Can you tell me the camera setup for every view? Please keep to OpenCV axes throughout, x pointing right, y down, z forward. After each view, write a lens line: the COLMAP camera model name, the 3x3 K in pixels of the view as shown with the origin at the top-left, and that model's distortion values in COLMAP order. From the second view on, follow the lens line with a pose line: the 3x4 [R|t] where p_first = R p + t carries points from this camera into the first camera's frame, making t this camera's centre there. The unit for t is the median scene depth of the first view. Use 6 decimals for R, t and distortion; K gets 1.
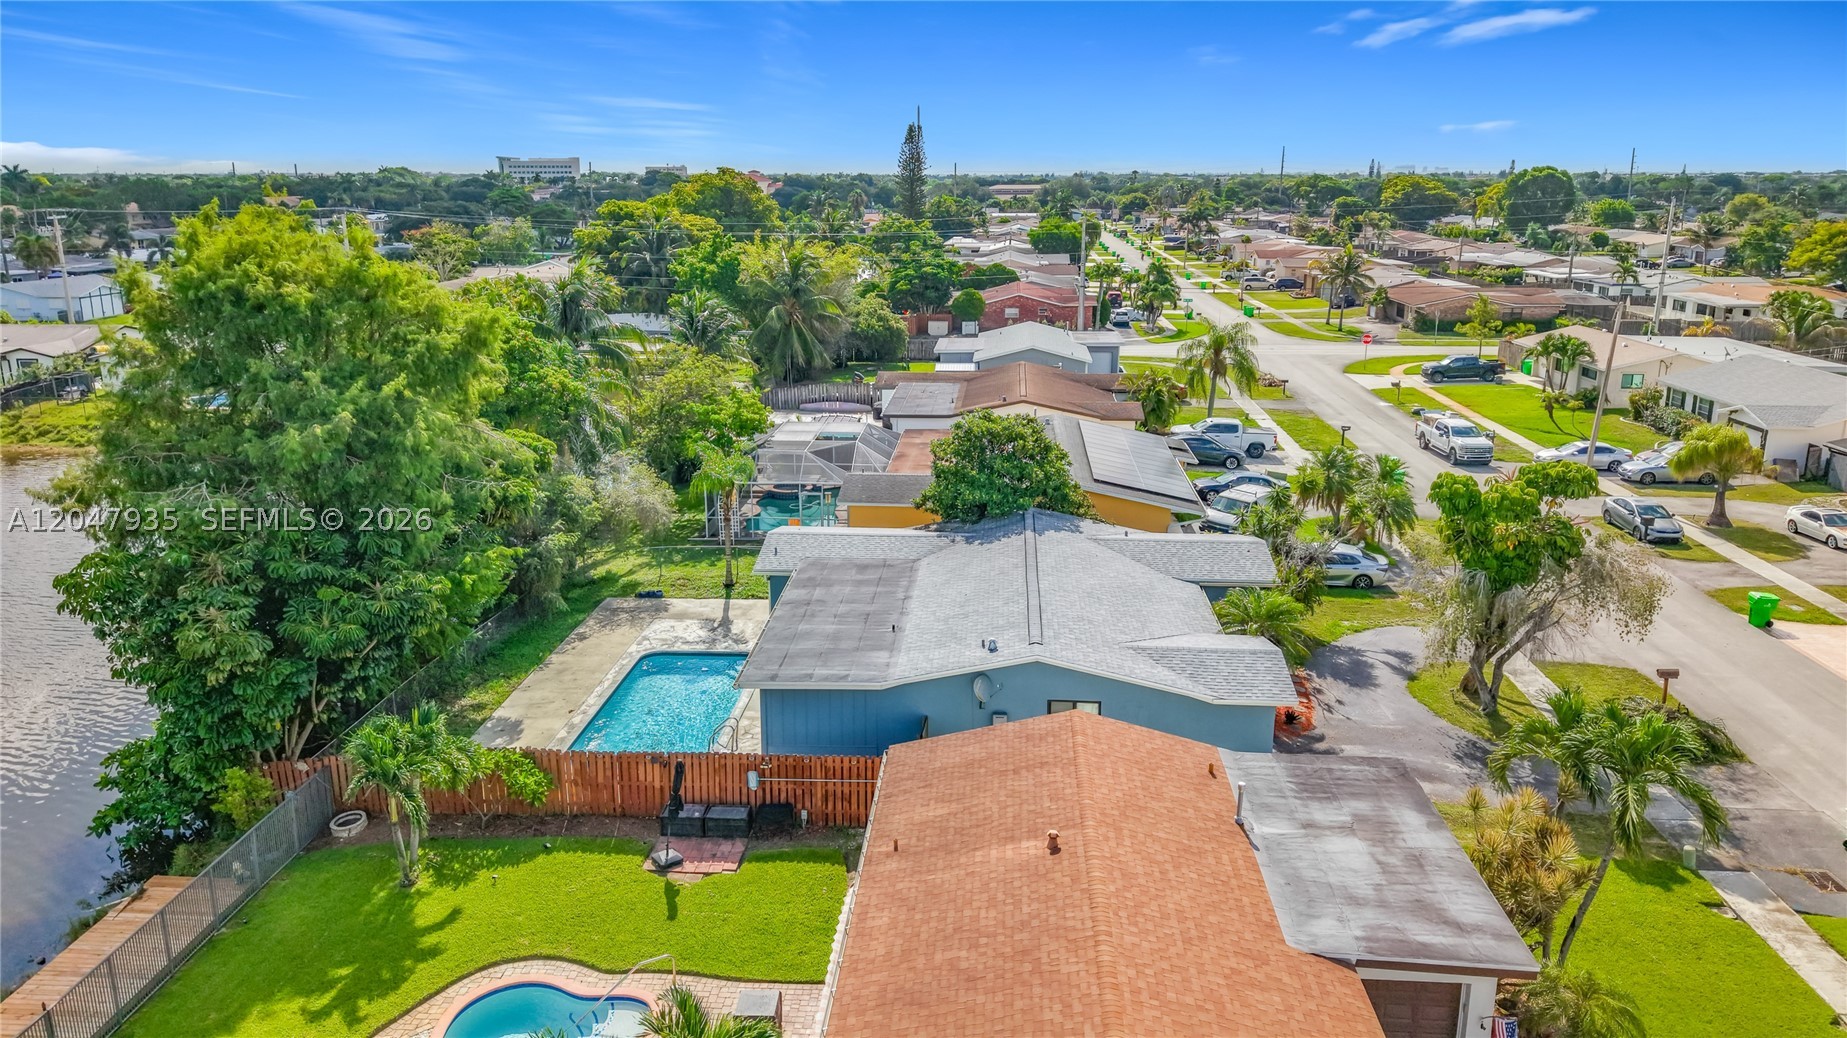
lens RADIAL K [[1265.2, 0, 923.0], [0, 1265.2, 488.8], [0, 0, 1]] dist [0.033165, -0.072613]
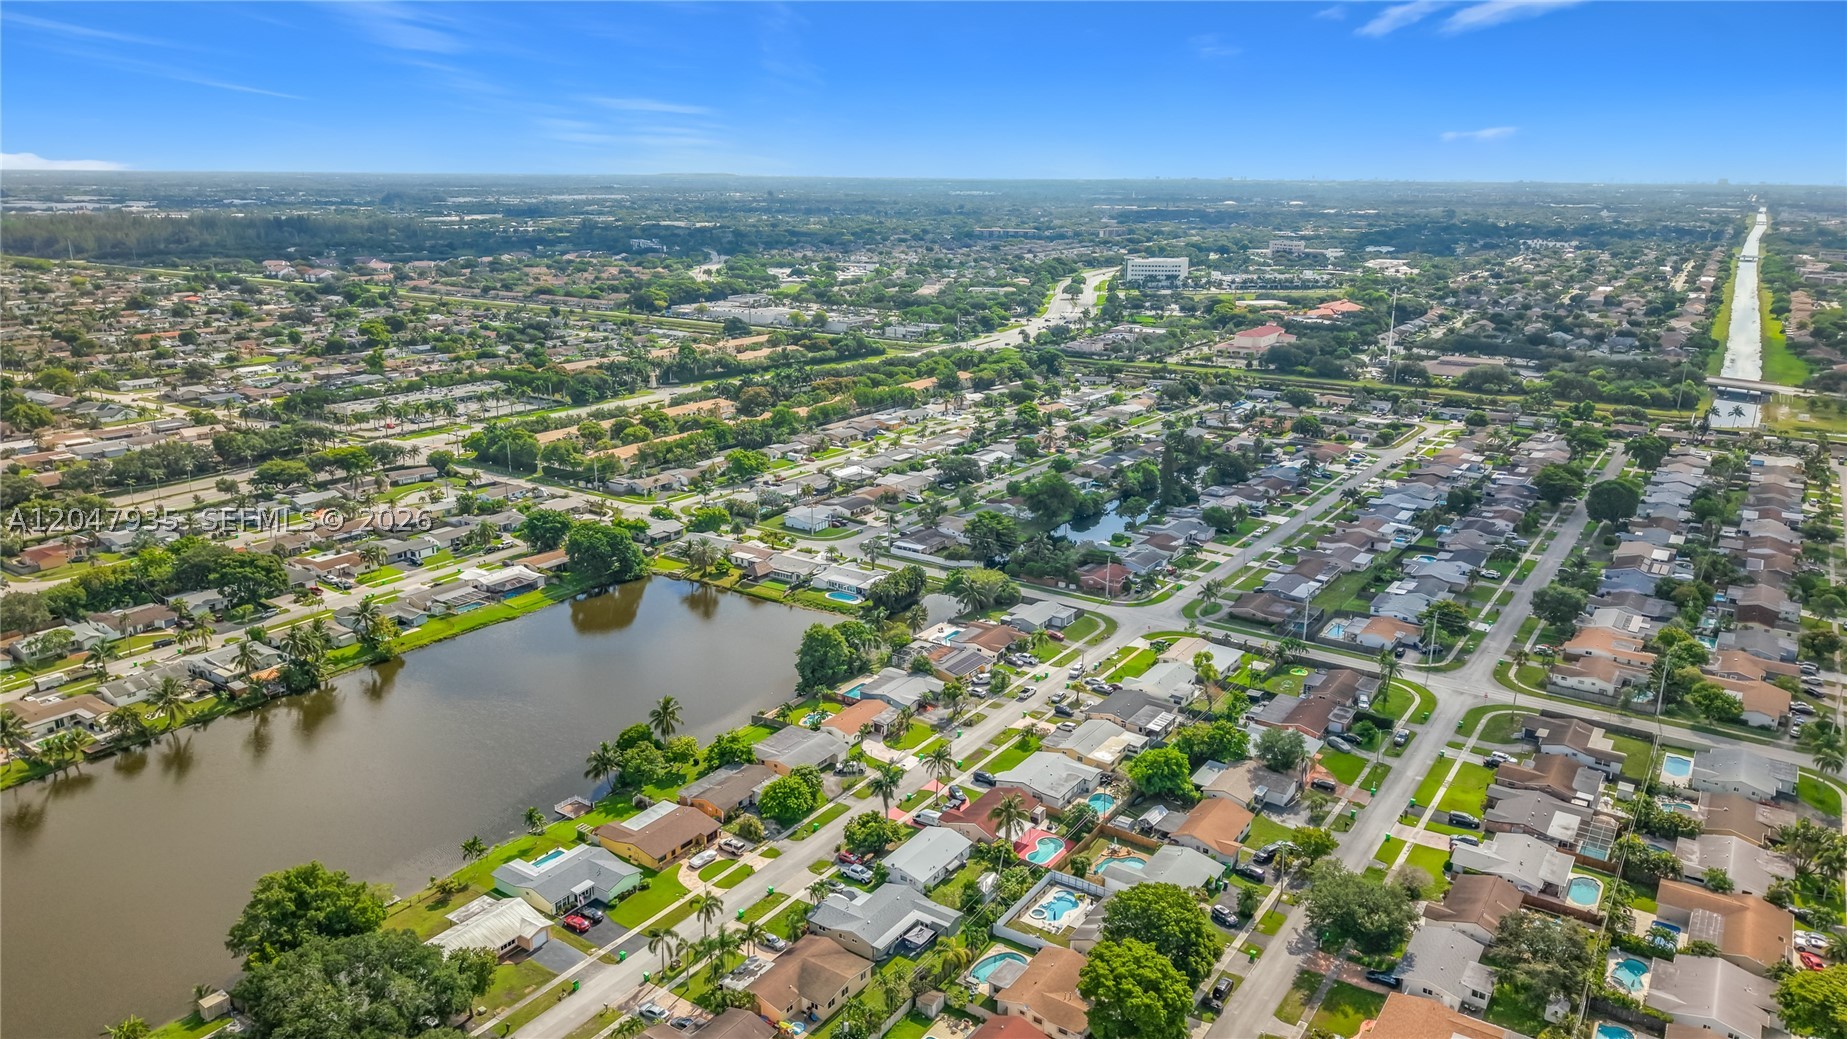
lens RADIAL K [[1233.6, 0, 922.1], [0, 1233.6, 497.5], [0, 0, 1]] dist [0.125962, -0.172662]
pose [[0.863235, 0.131950, -0.487251, 3.201160], [-0.129659, 0.990807, 0.038607, -1.171126], [0.487866, 0.029850, 0.872408, -4.744142]]
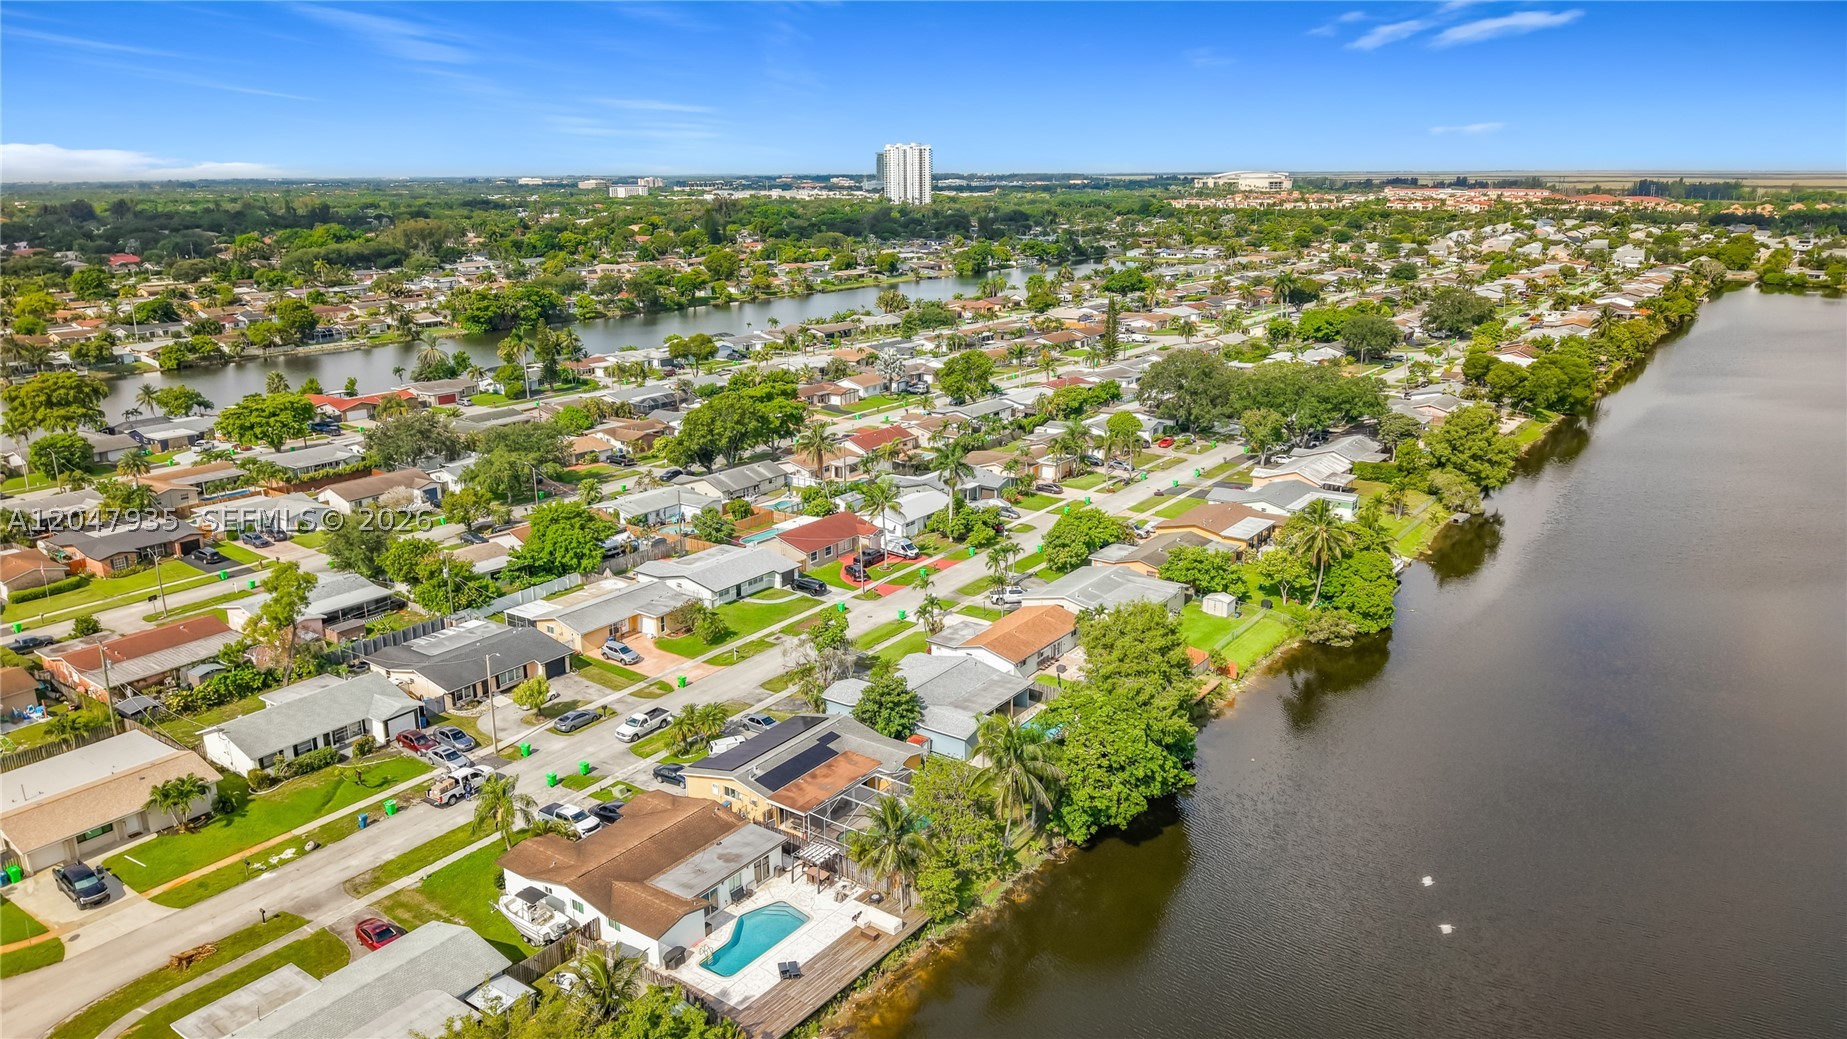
lens RADIAL K [[1265.2, 0, 923.0], [0, 1265.2, 489.3], [0, 0, 1]] dist [0.033165, -0.072613]
pose [[-0.850730, -0.121419, 0.511386, -1.353836], [0.134669, 0.890120, 0.435374, -1.614365], [-0.508057, 0.439254, -0.740901, 2.897502]]
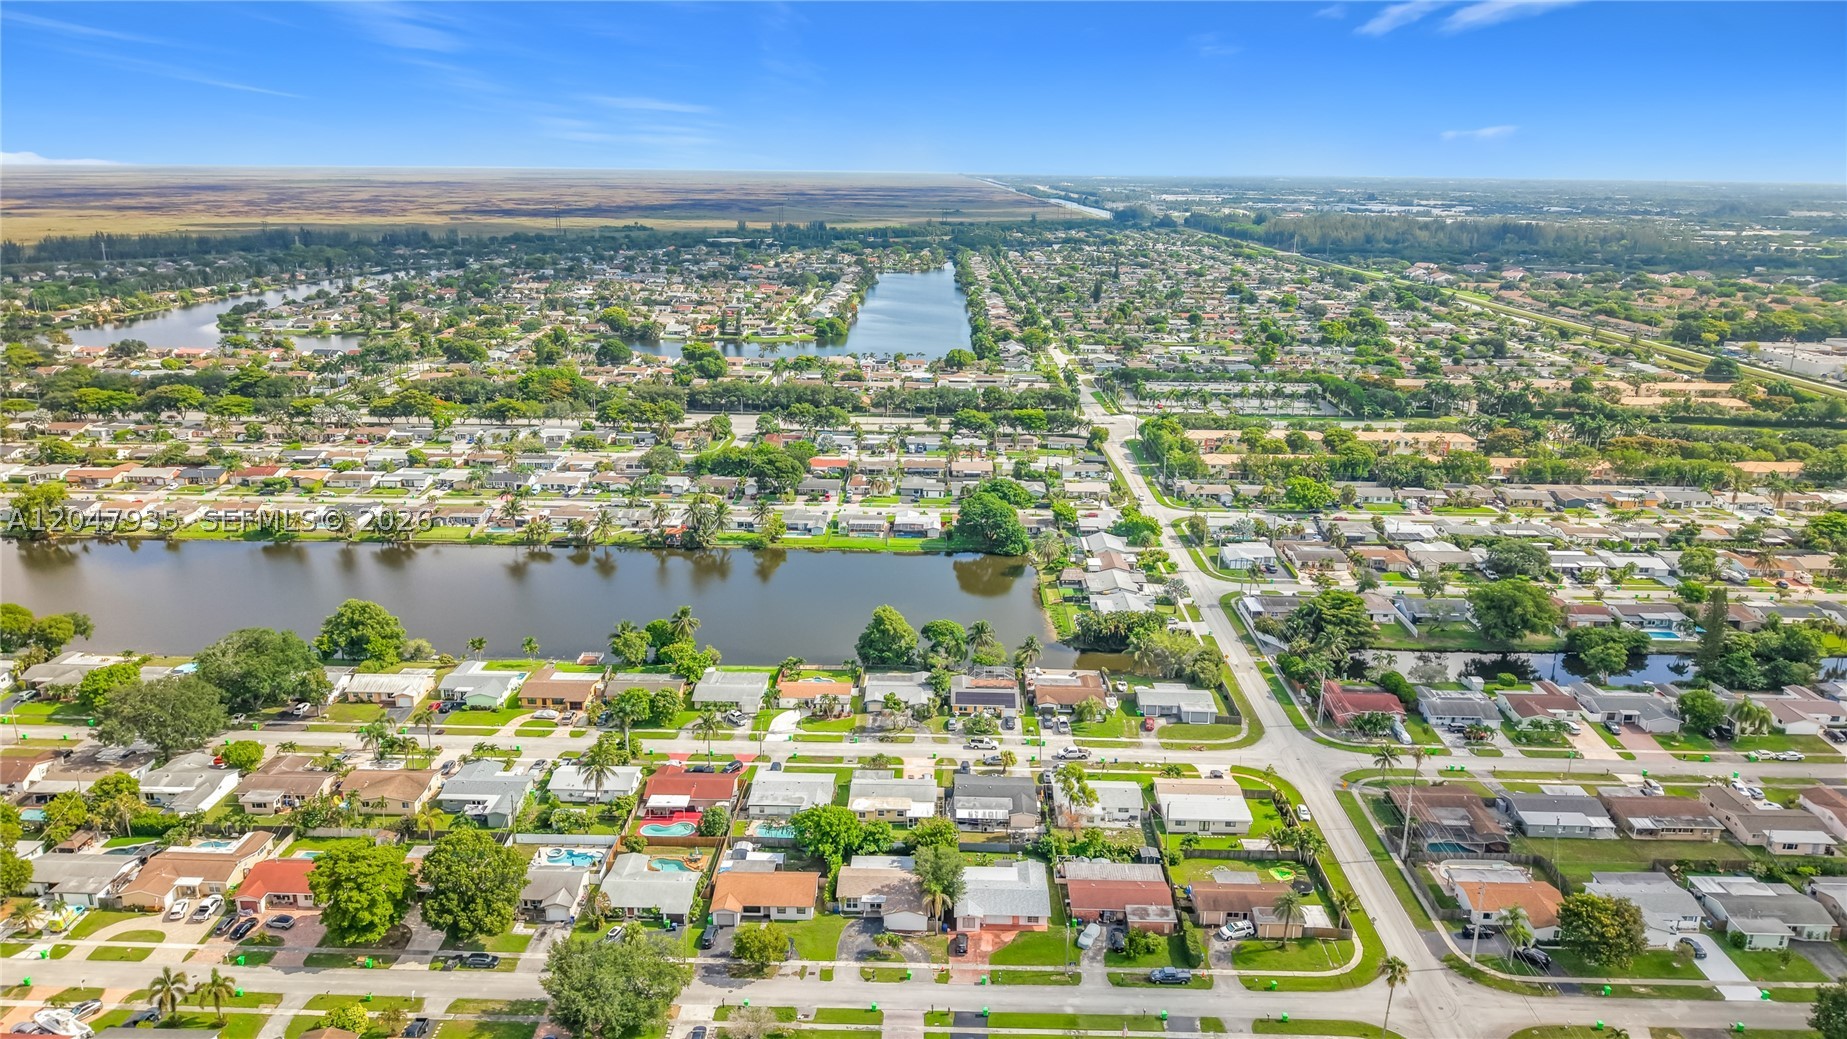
lens RADIAL K [[1239.7, 0, 923.5], [0, 1239.7, 519.5], [0, 0, 1]] dist [0.095324, -0.153065]
pose [[0.045084, 0.268893, -0.962114, 6.039091], [-0.253058, 0.934755, 0.249388, -2.380138], [0.966400, 0.232227, 0.110188, 0.121845]]
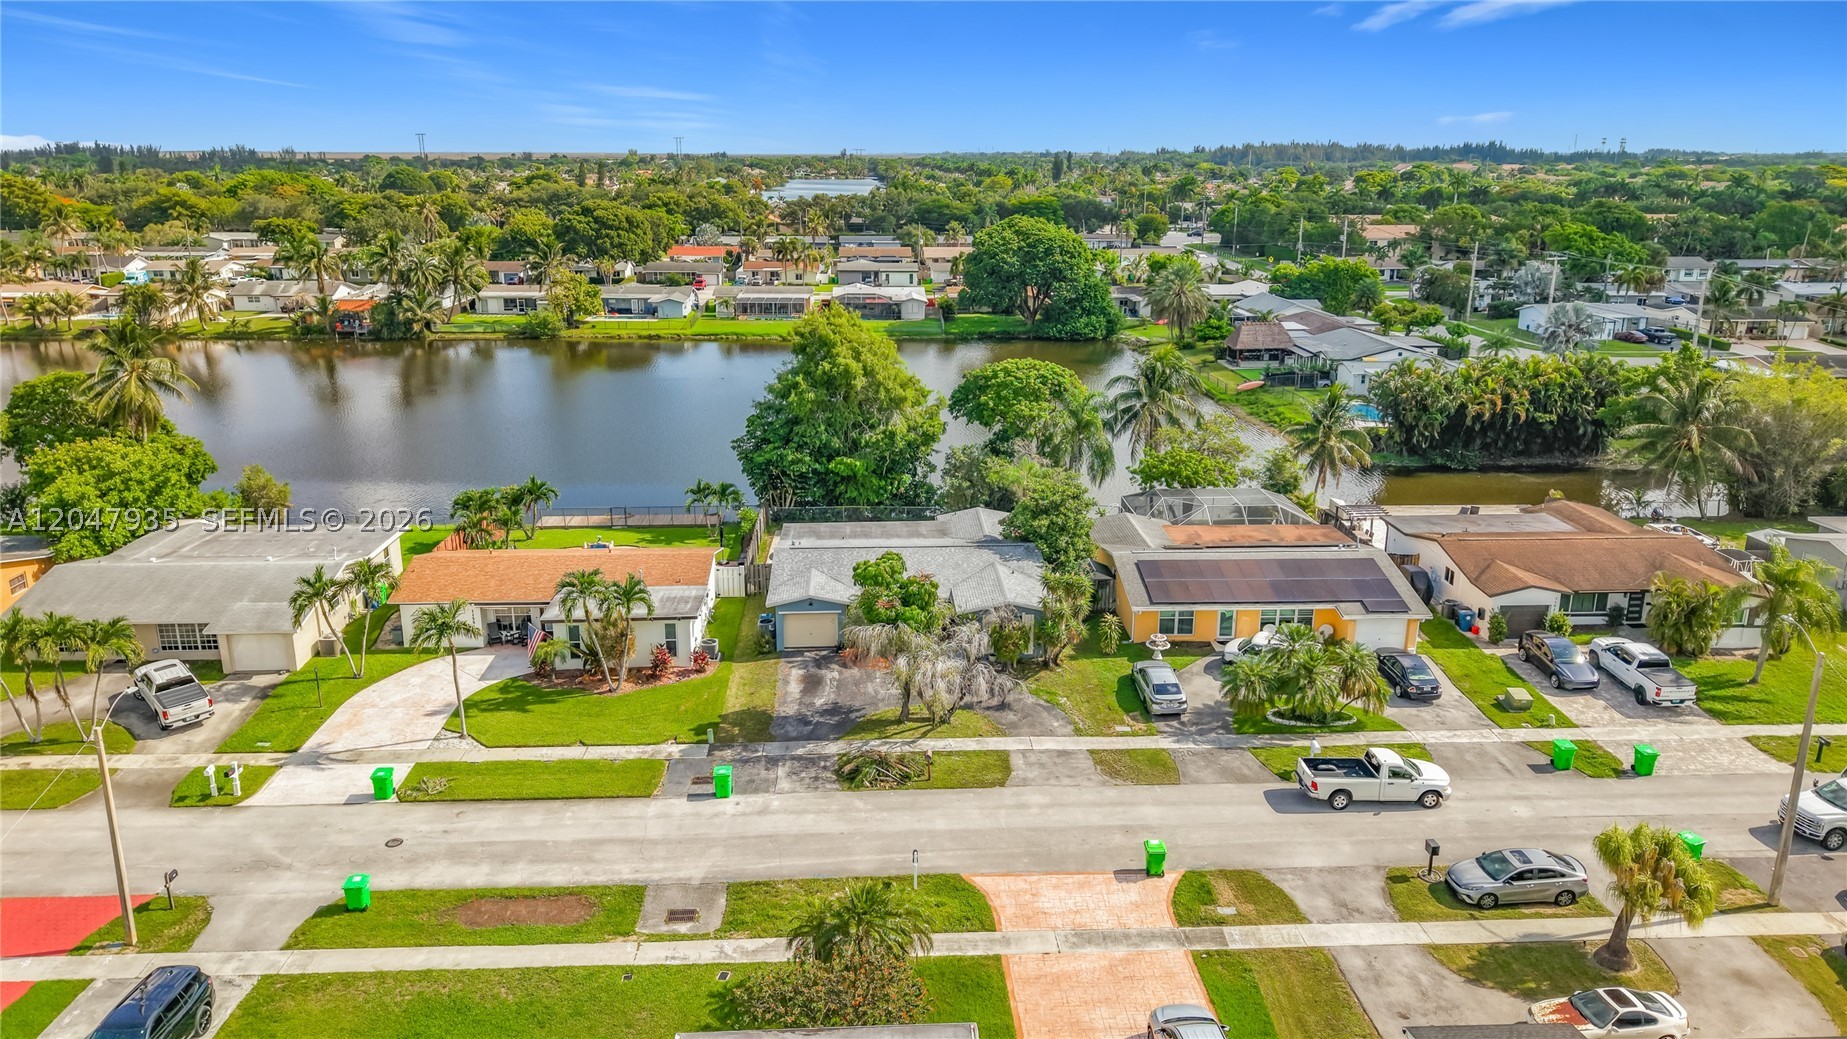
lens RADIAL K [[1253.2, 0, 924.8], [0, 1253.2, 486.9], [0, 0, 1]] dist [0.050031, -0.085156]
pose [[0.115928, 0.255949, -0.959714, 1.636800], [-0.244350, 0.943883, 0.222211, -0.386087], [0.962733, 0.208745, 0.171963, 0.636722]]
